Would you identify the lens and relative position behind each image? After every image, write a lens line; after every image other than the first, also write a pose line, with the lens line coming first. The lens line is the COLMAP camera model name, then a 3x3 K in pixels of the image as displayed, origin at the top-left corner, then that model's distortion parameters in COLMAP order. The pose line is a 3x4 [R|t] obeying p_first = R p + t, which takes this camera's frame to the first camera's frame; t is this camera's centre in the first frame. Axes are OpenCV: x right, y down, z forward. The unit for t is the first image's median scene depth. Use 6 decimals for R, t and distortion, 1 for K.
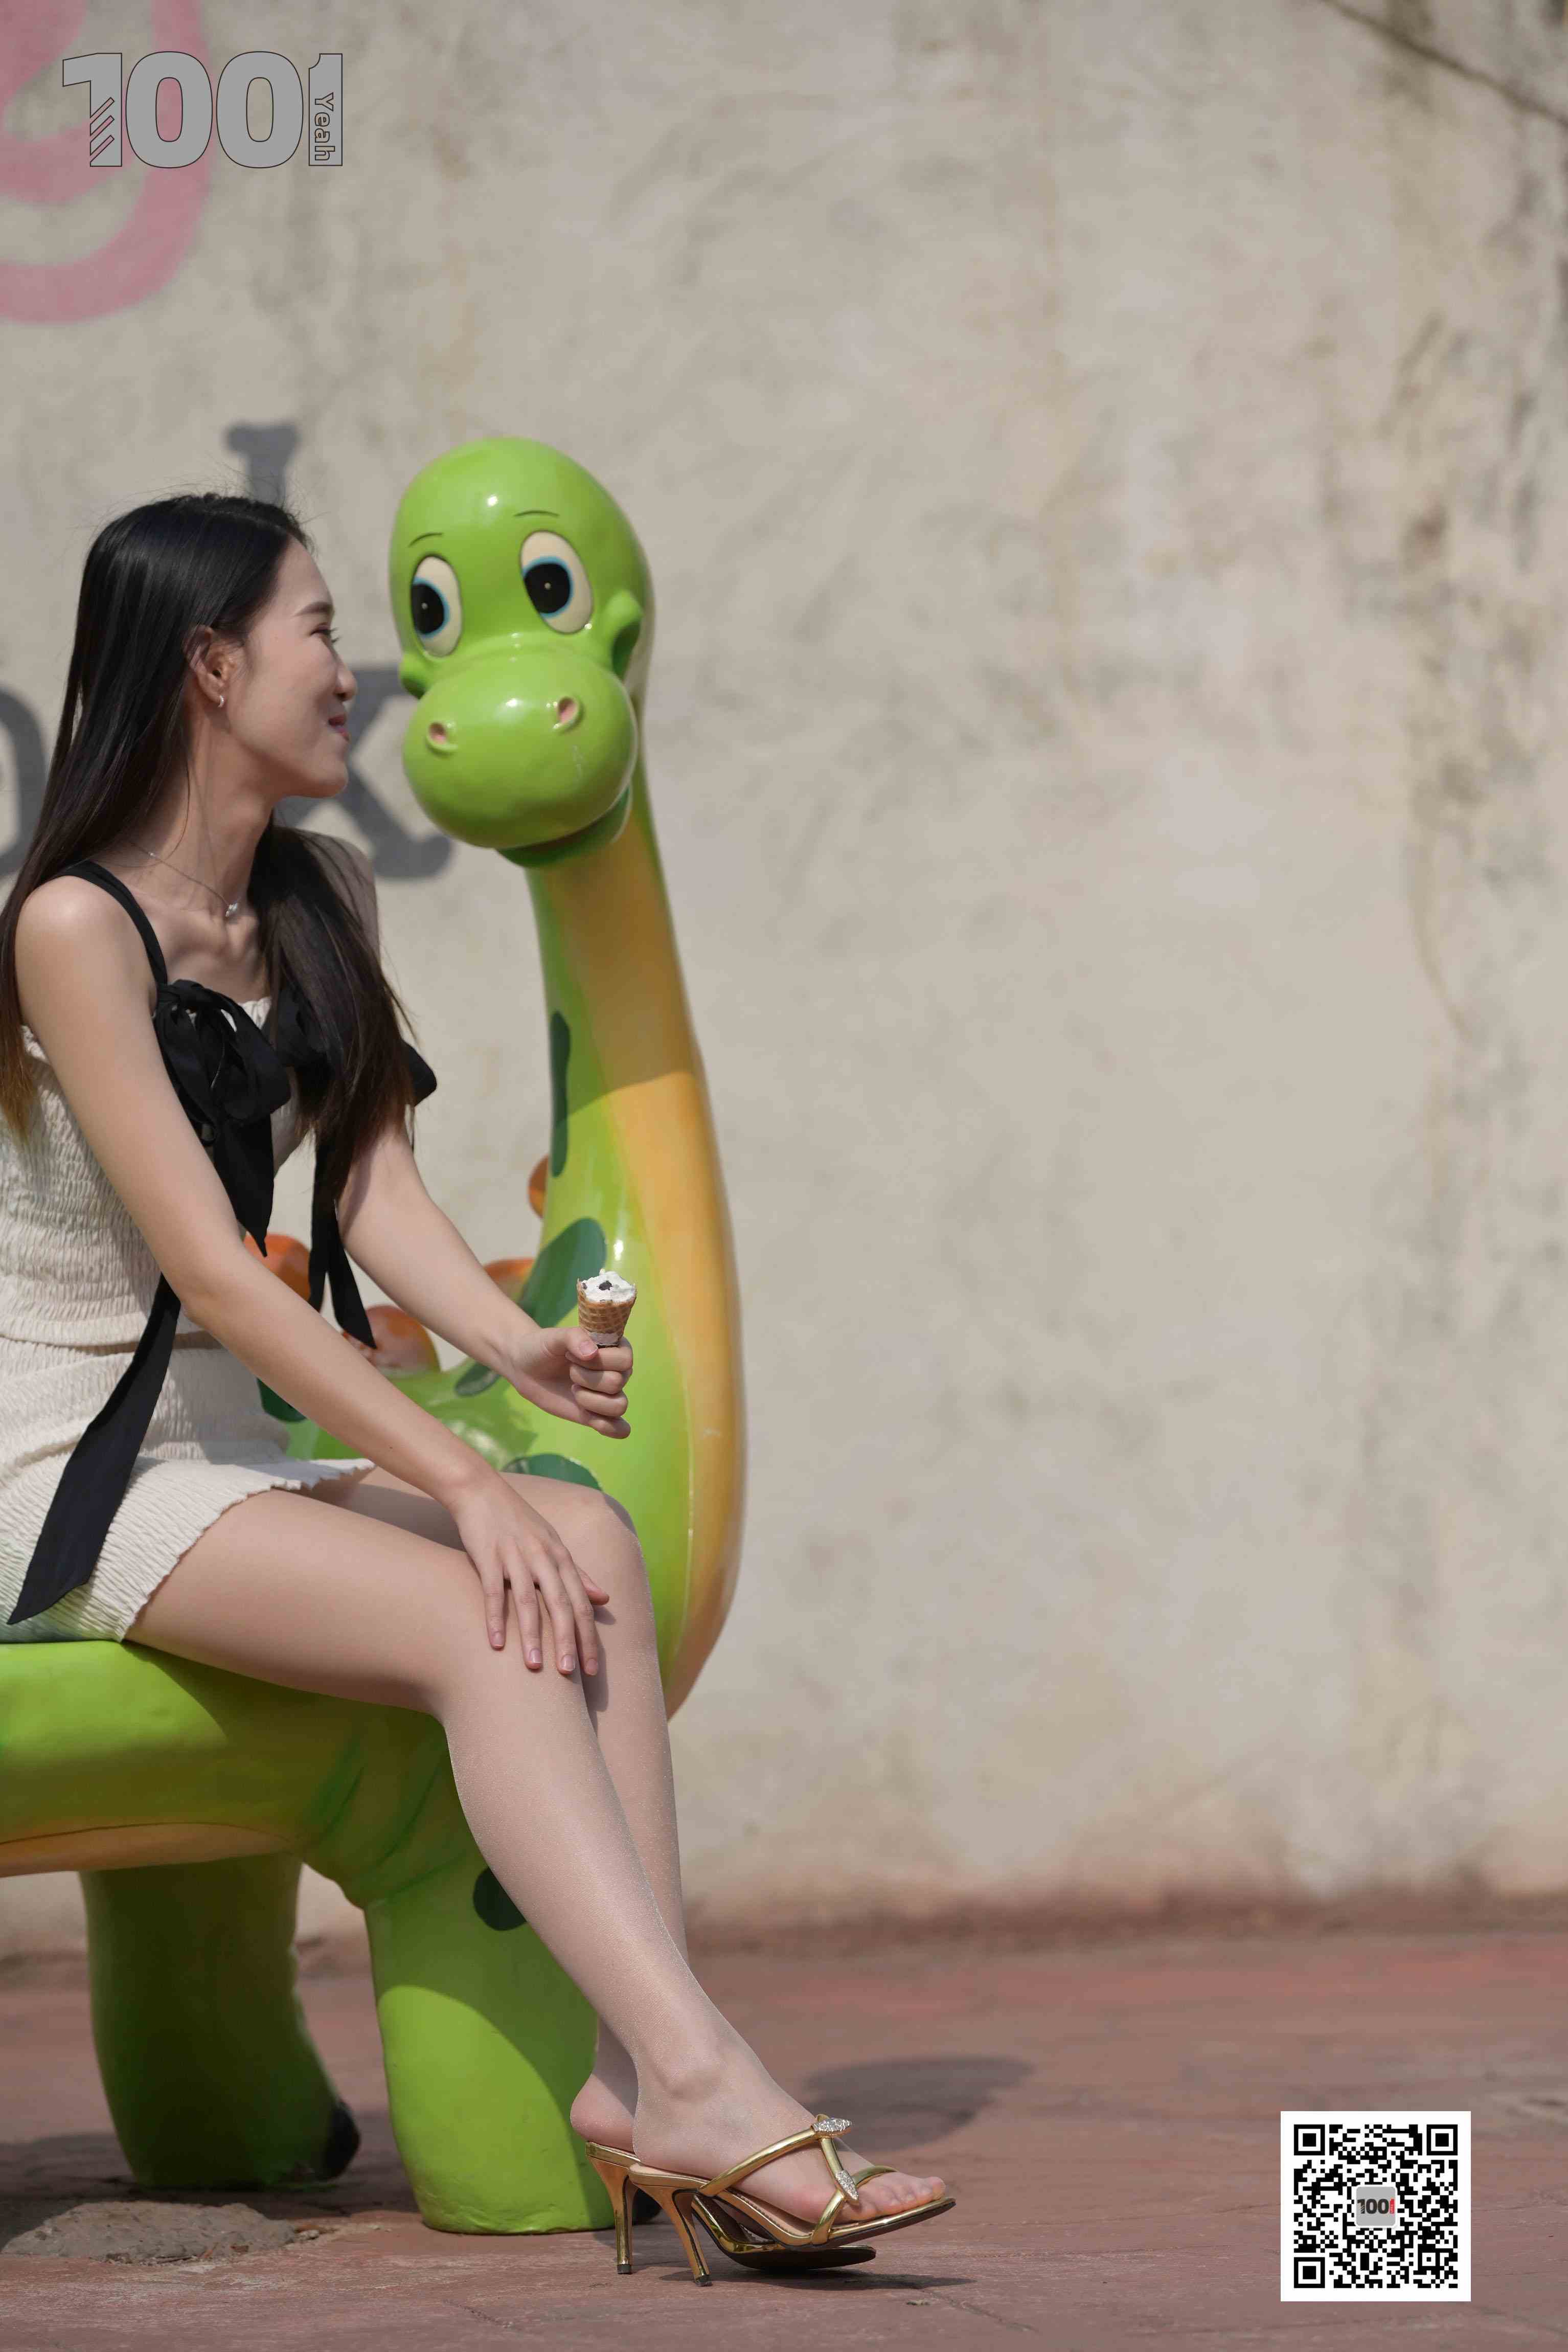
lens RADIAL K [[11201.7, 0, 784.0], [0, 11201.7, 1176.0], [0, 0, 1]] dist [-0.047191, 8.362386]
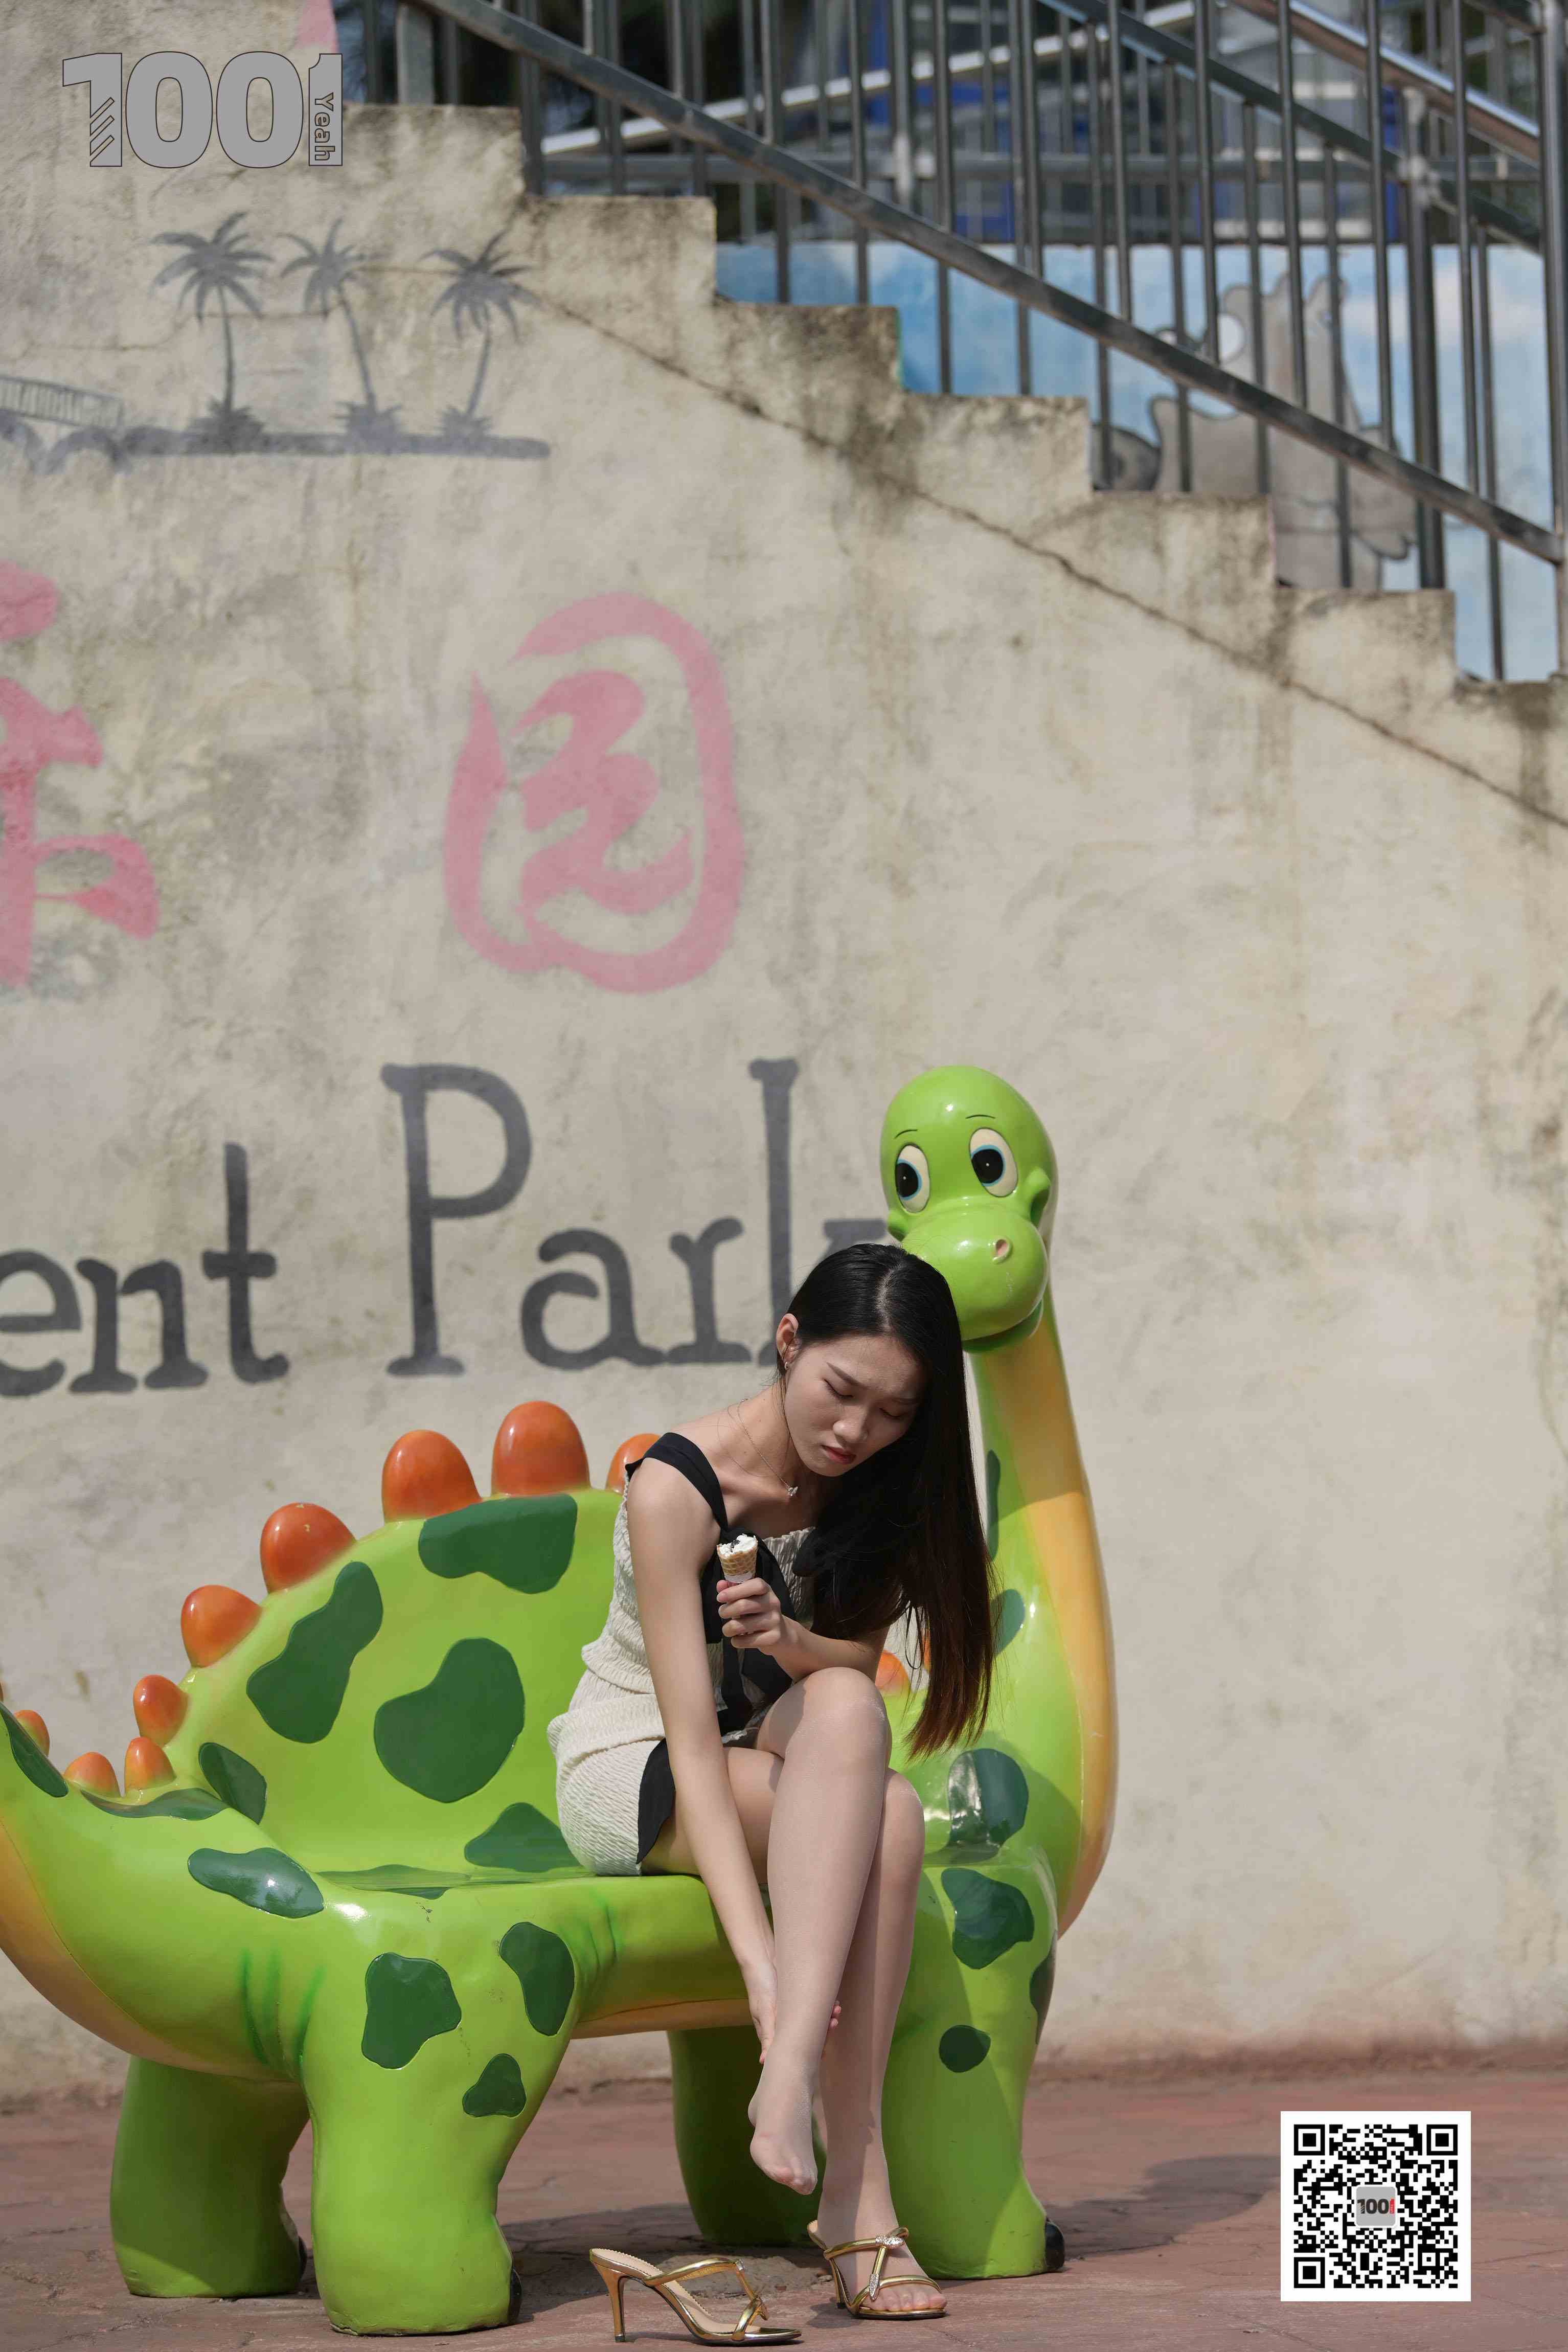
lens RADIAL K [[7220.3, 0, 784.0], [0, 7220.3, 1176.0], [0, 0, 1]] dist [0.010643, 1.261277]
pose [[0.999438, 0.001914, -0.033452, -0.012550], [-0.003672, 0.998610, -0.052571, -0.000443], [0.033305, 0.052664, 0.998057, 0.031526]]
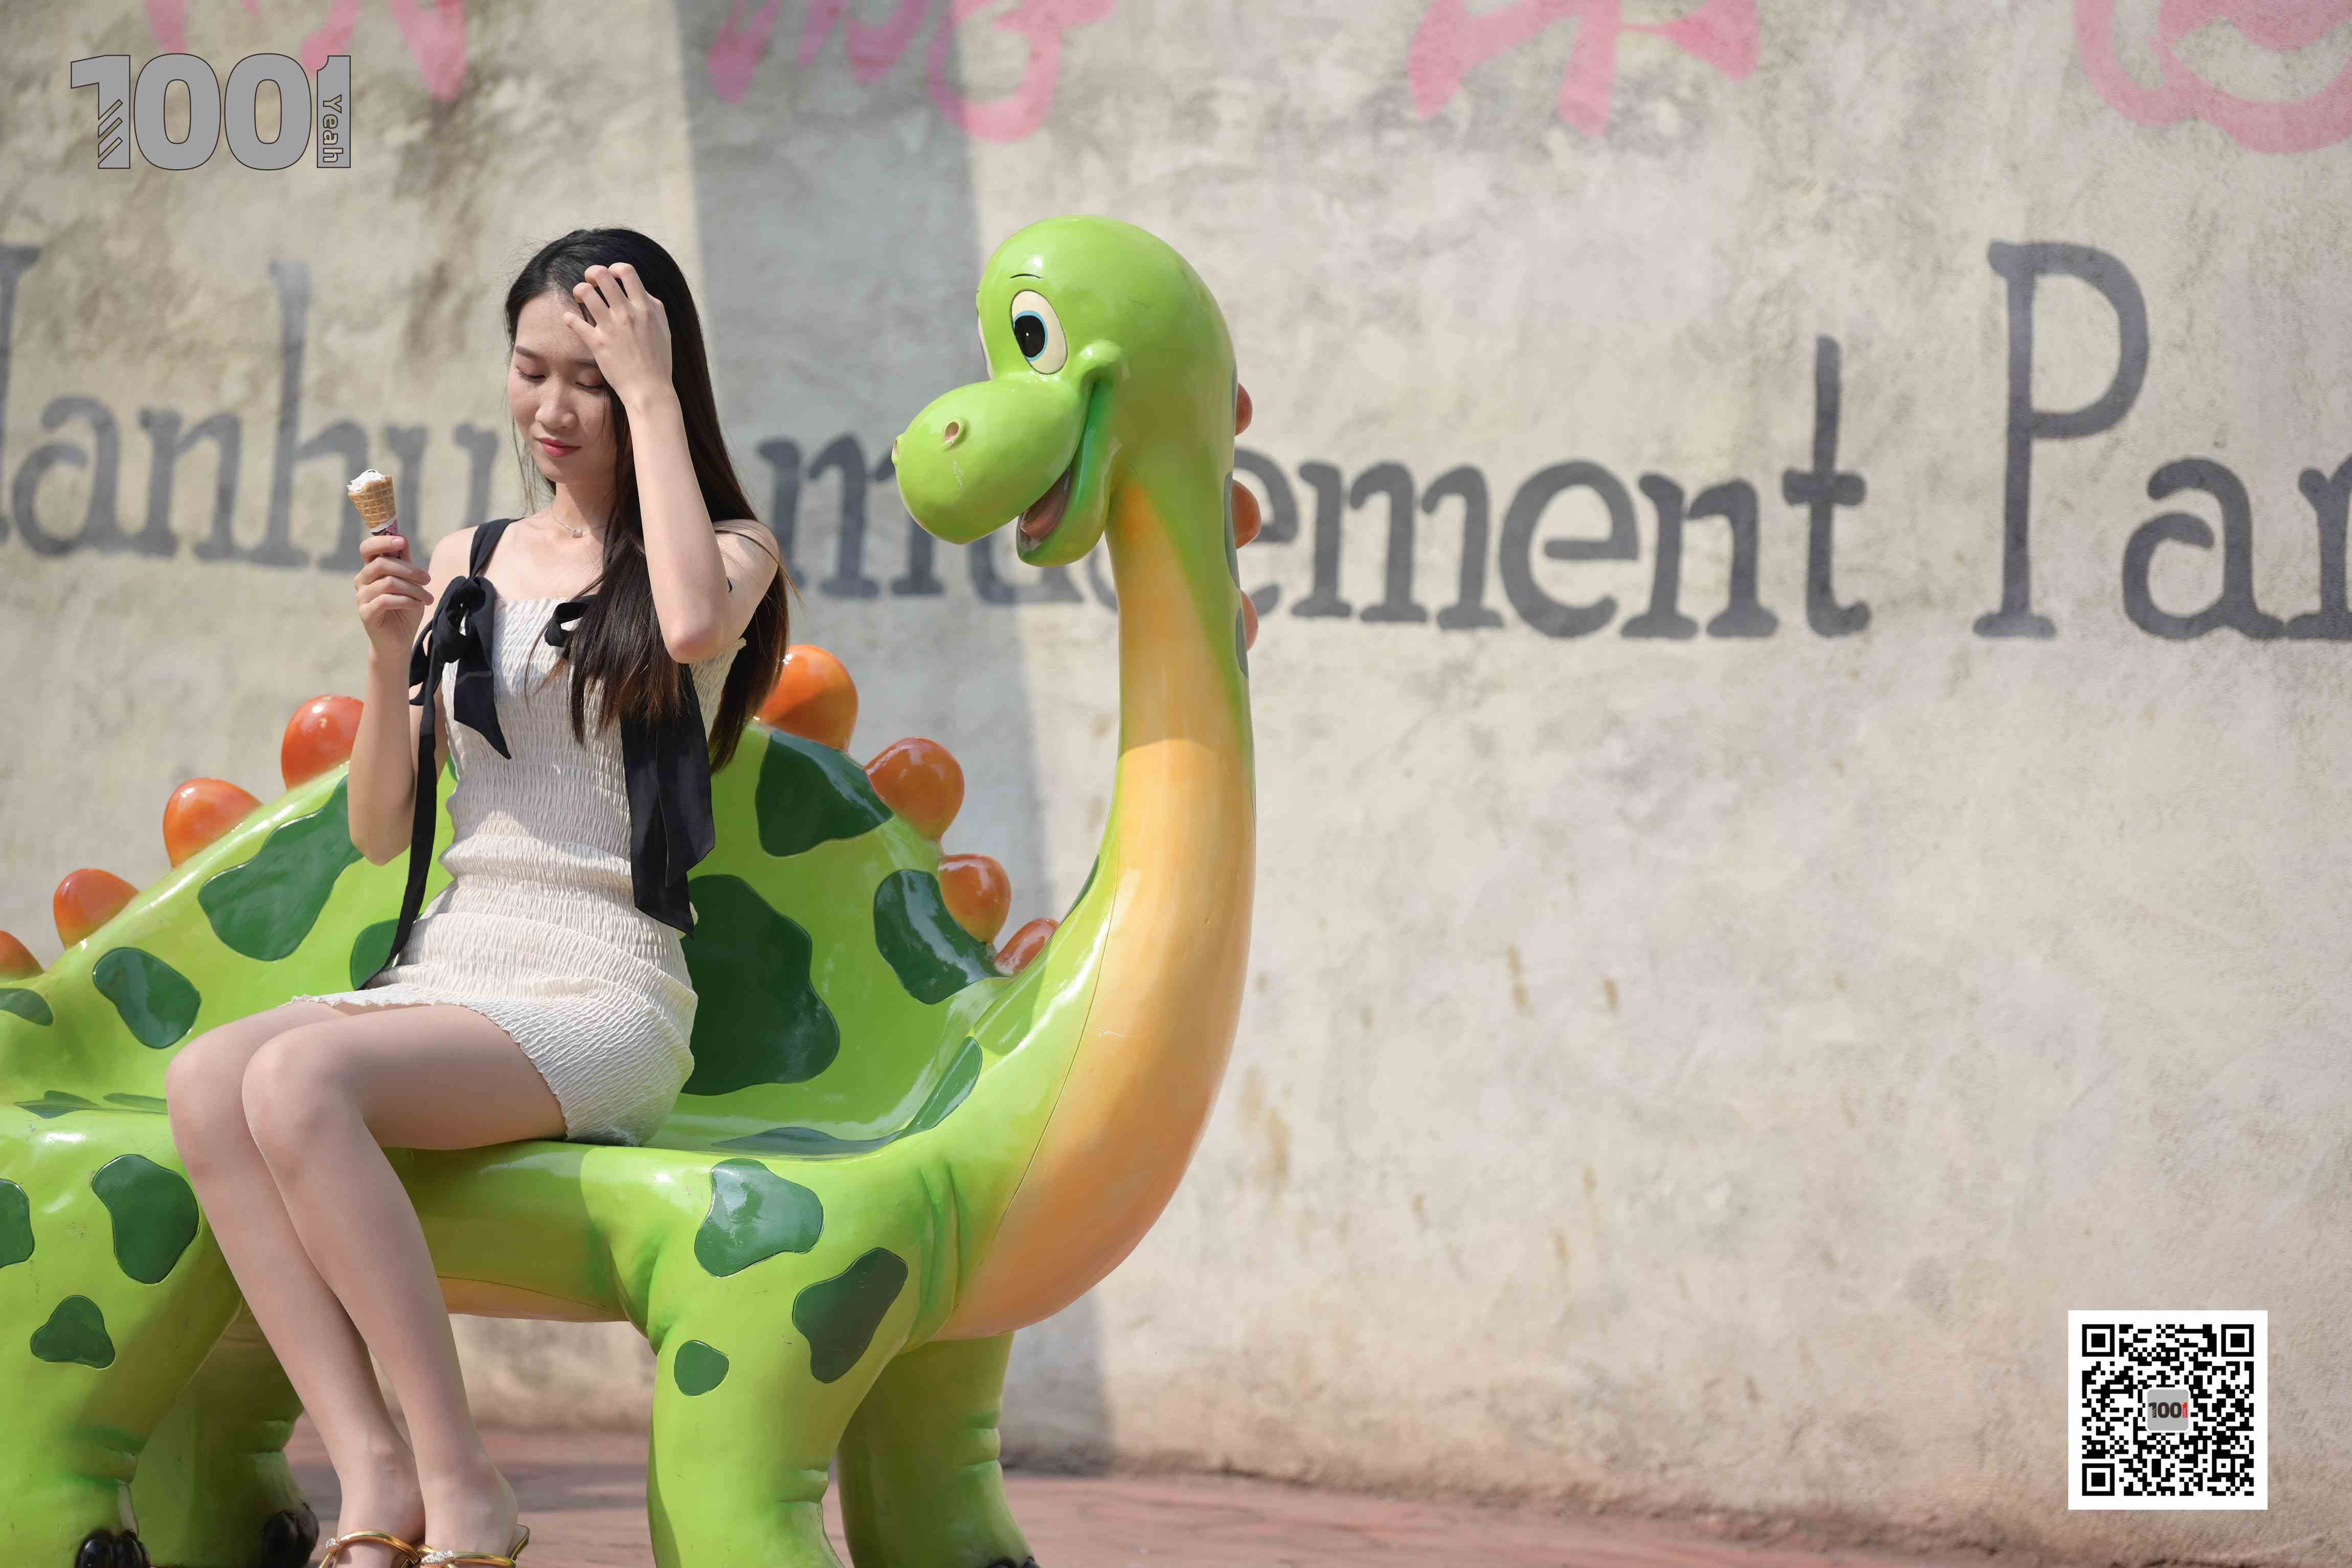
lens RADIAL K [[10714.6, 0, 1174.4], [0, 10714.6, 459.4], [0, 0, 1]] dist [-0.211046, 7.061944]
pose [[0.636062, 0.030059, -0.771052, 0.702341], [-0.075427, 0.996878, -0.023359, -0.009967], [0.767943, 0.073016, 0.636343, 0.207632]]
